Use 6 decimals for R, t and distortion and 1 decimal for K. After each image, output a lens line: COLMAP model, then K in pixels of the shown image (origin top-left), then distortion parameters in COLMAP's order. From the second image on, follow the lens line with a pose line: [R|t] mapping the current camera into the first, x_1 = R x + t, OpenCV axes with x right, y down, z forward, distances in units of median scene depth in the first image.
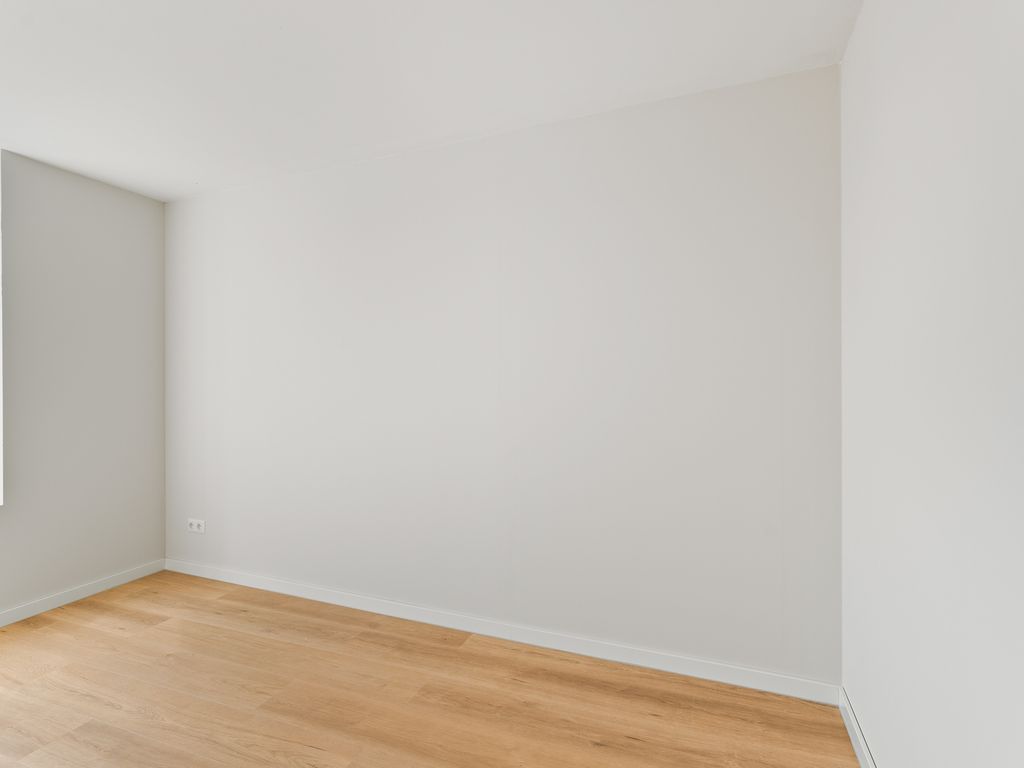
lens RADIAL K [[537.2, 0, 515.6], [0, 537.2, 382.2], [0, 0, 1]] dist [-0.003772, 0.000814]
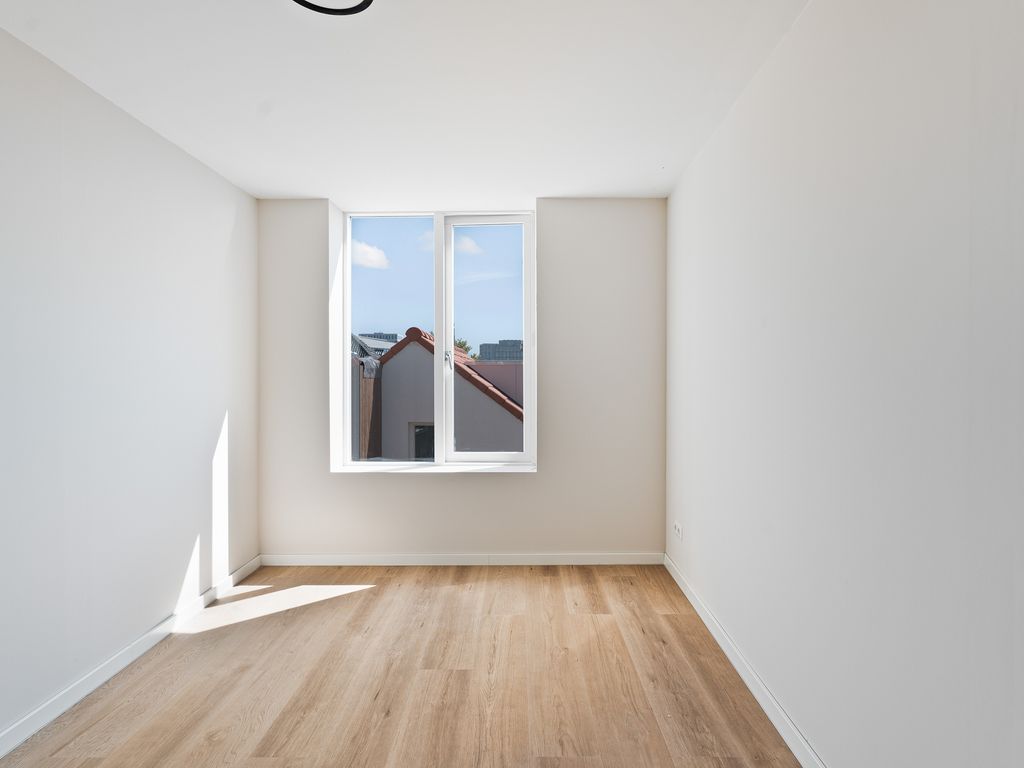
lens RADIAL K [[537.2, 0, 512.3], [0, 537.2, 381.8], [0, 0, 1]] dist [-0.003772, 0.000814]
pose [[0.334949, 0.011657, -0.942164, 0.241993], [-0.003723, 0.999932, 0.011048, 0.005643], [0.942229, -0.000193, 0.334969, 0.558424]]
